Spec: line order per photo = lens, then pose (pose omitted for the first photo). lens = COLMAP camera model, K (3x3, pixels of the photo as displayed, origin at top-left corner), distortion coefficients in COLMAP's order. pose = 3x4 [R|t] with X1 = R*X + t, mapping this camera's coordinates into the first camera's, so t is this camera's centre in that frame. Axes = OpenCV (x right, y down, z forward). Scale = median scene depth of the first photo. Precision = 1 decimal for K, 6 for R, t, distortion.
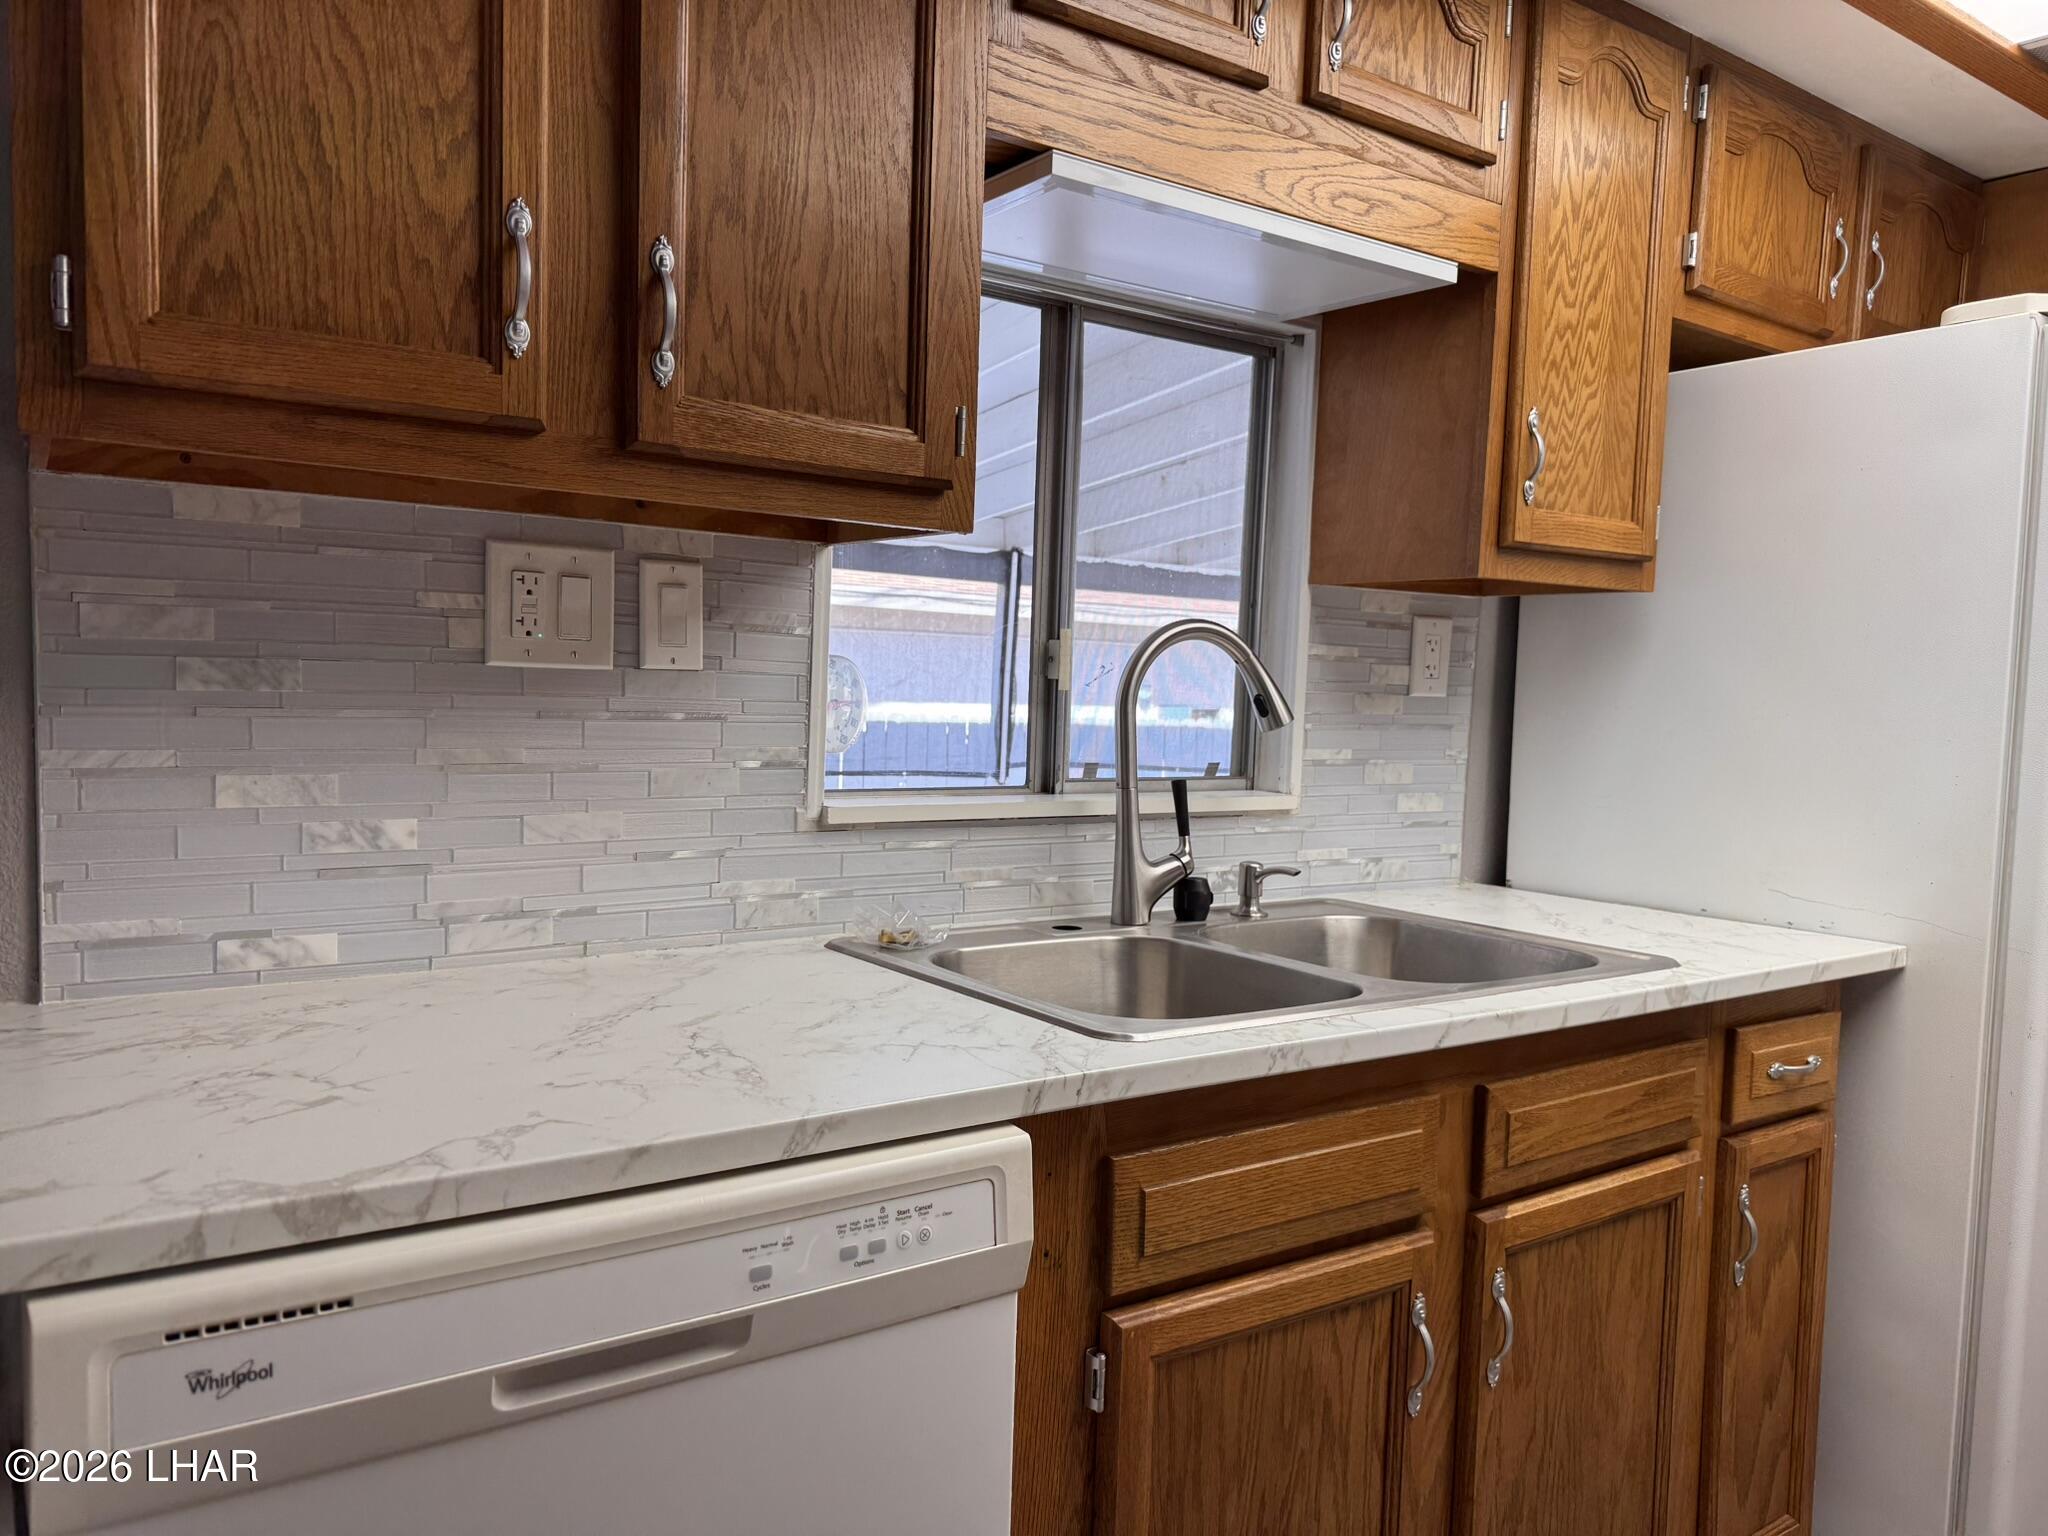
lens RADIAL K [[1455.3, 0, 1019.3], [0, 1455.3, 773.6], [0, 0, 1]] dist [0.056360, -0.081855]
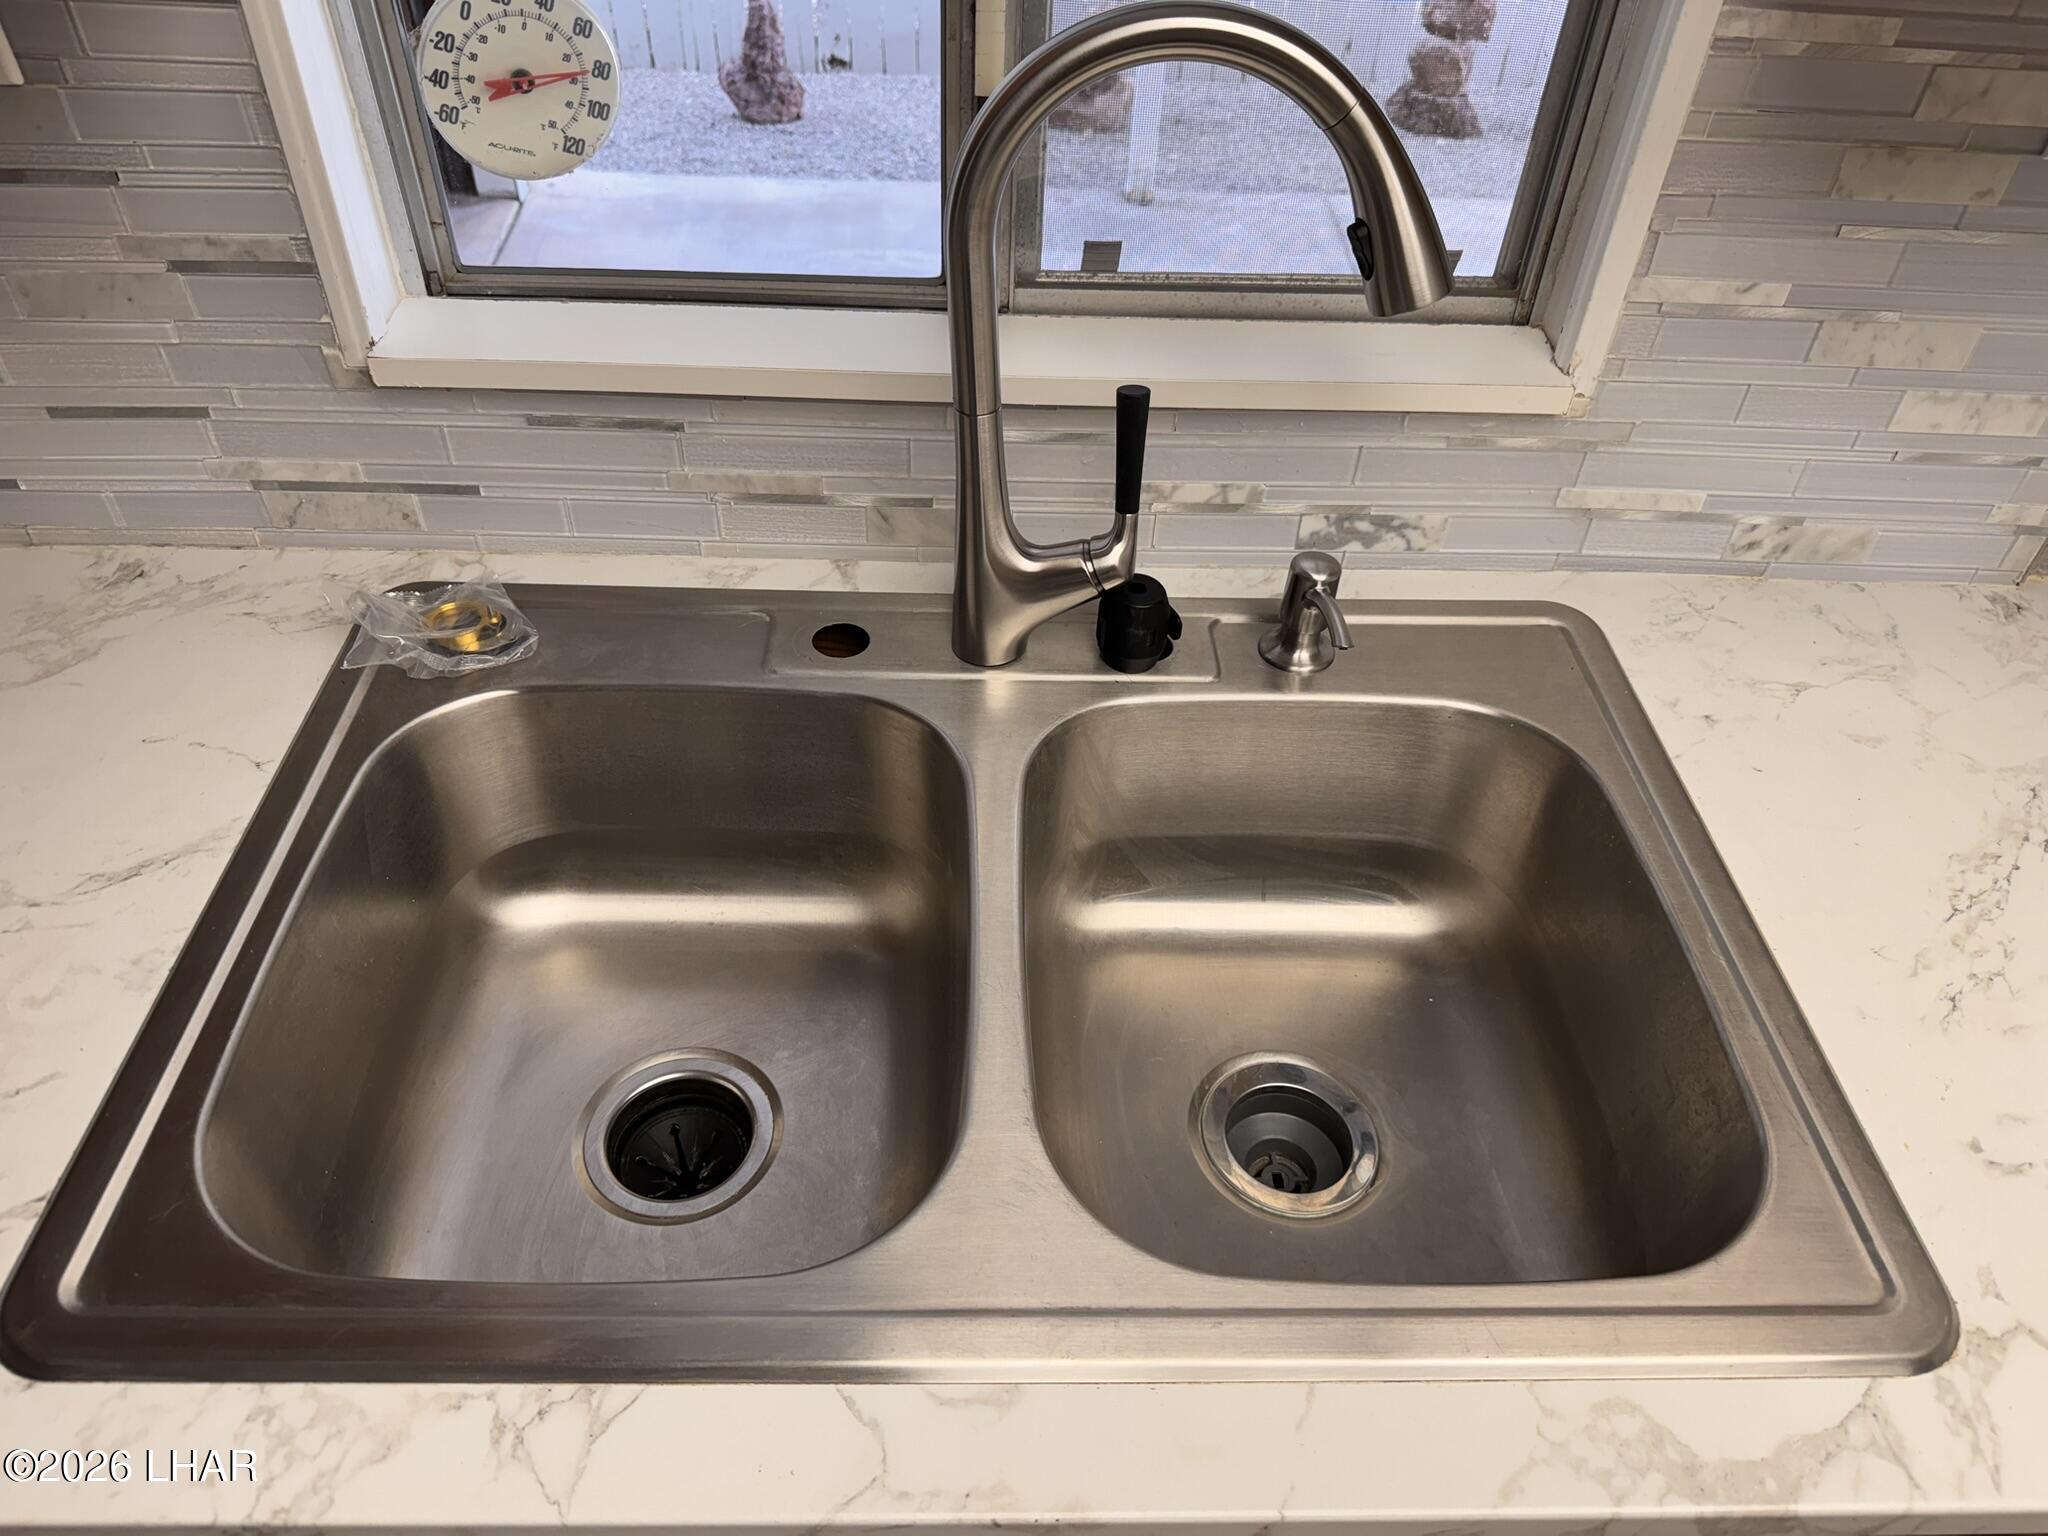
lens RADIAL K [[1454.1, 0, 1024.0], [0, 1454.1, 768.0], [0, 0, 1]] dist [0.084600, -0.156609]
pose [[0.835762, 0.368866, -0.406743, 0.417572], [-0.044106, 0.783460, 0.619875, -0.246574], [0.547318, -0.500128, 0.671055, 0.838934]]
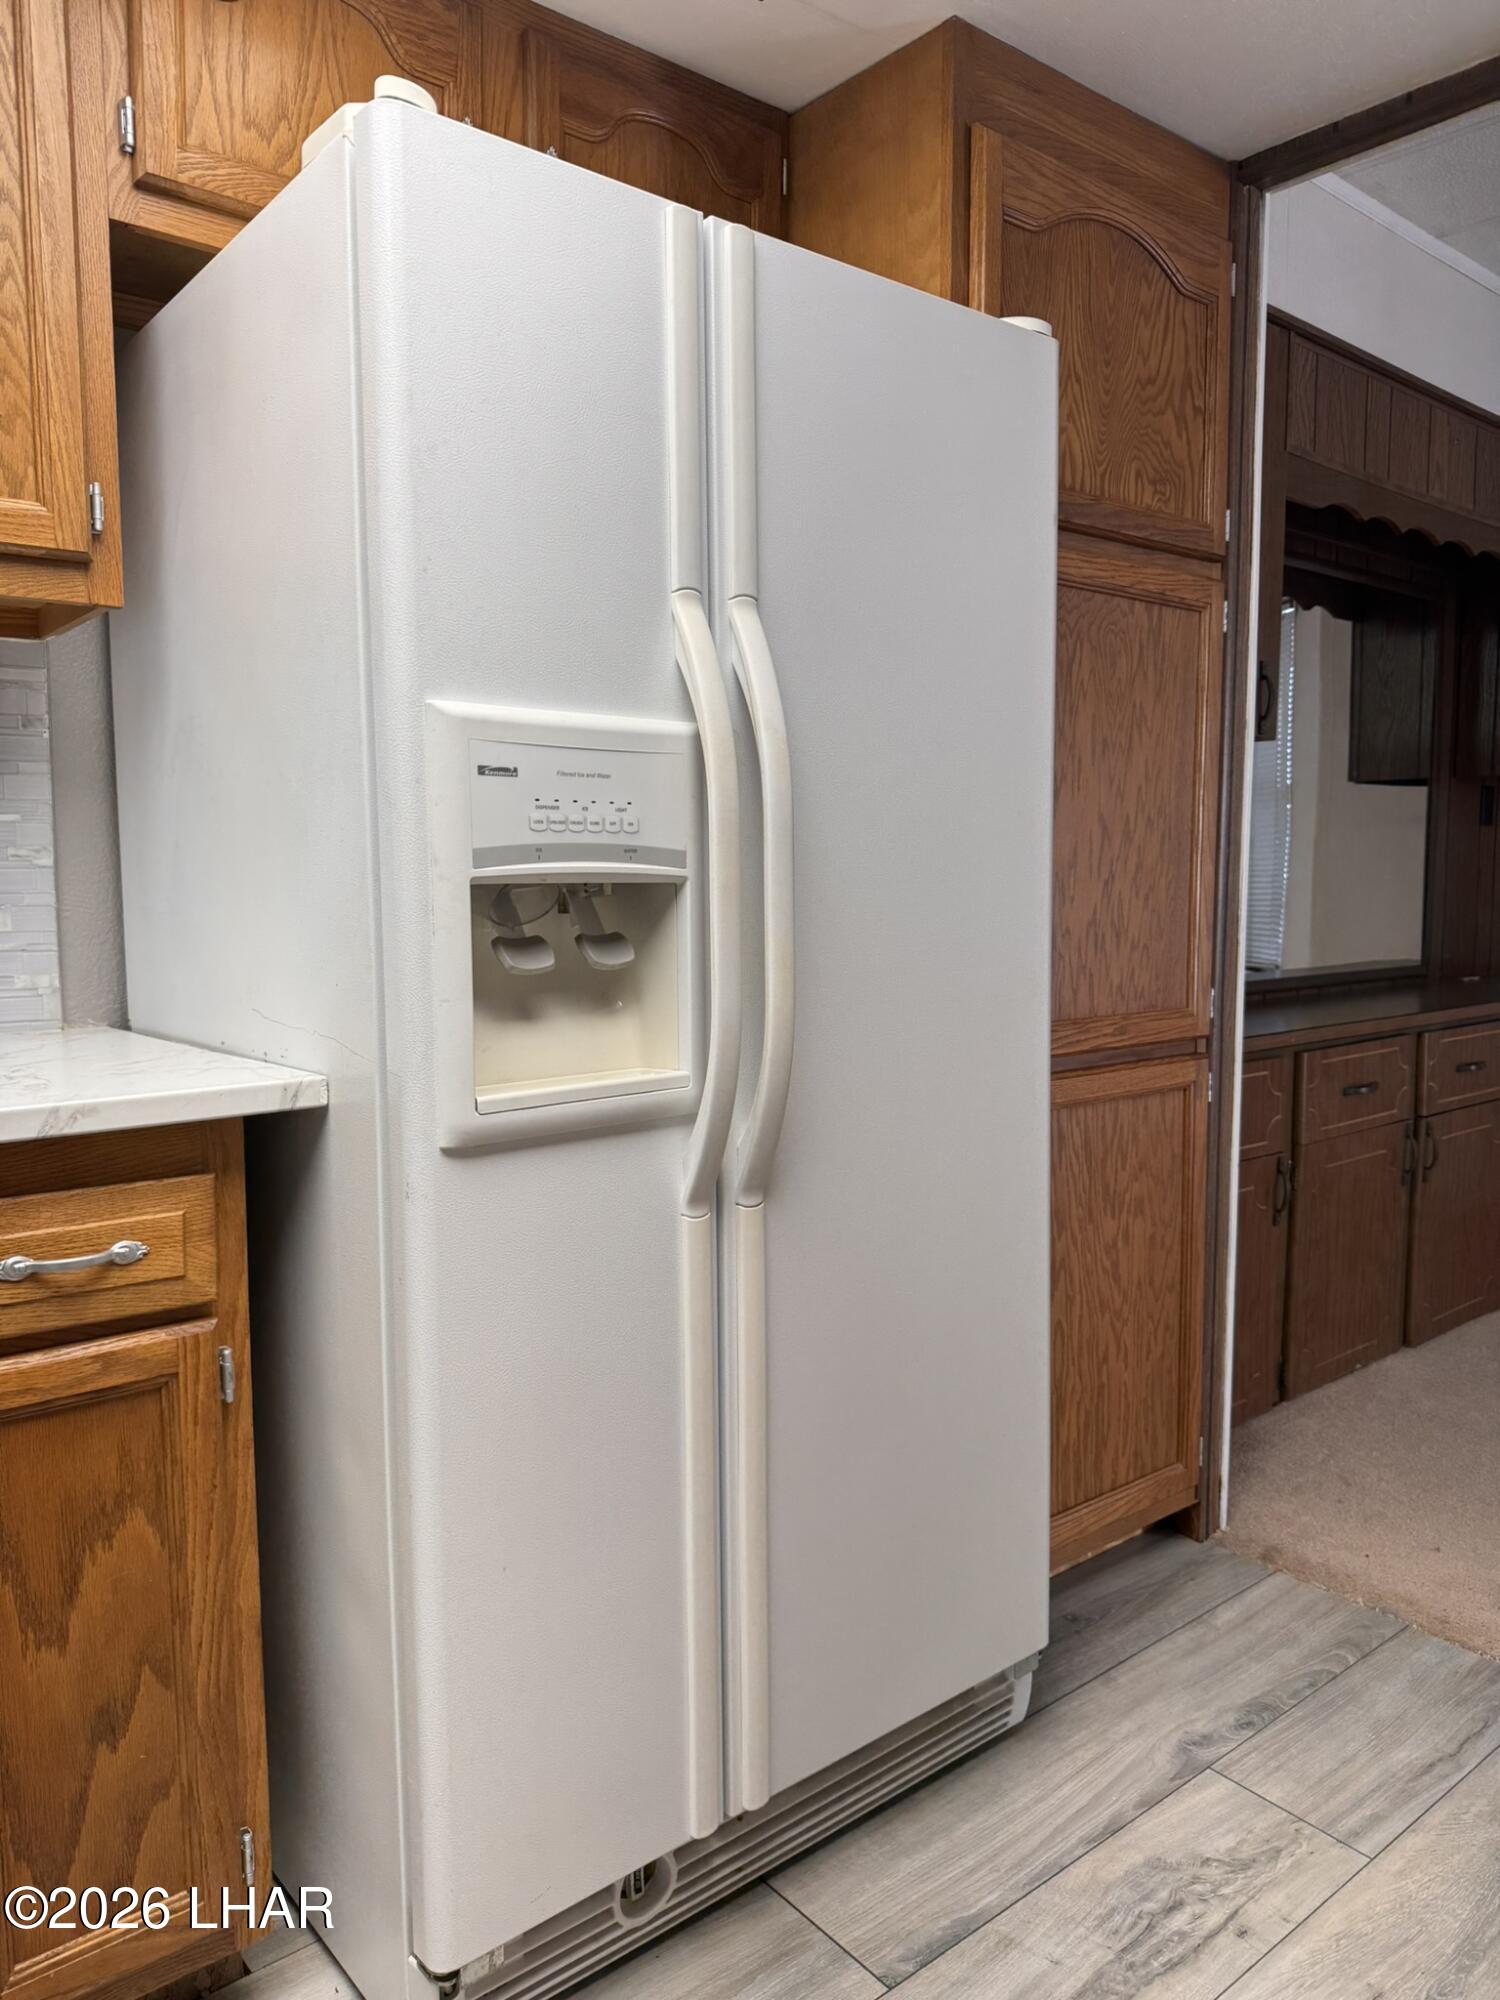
lens RADIAL K [[1421.2, 0, 747.8], [0, 1421.2, 991.6], [0, 0, 1]] dist [0.056360, -0.081855]
pose [[0.995901, -0.042757, 0.079701, 1.005720], [0.041292, 0.998948, 0.019939, 0.095990], [-0.080470, -0.016566, 0.996619, 0.402864]]
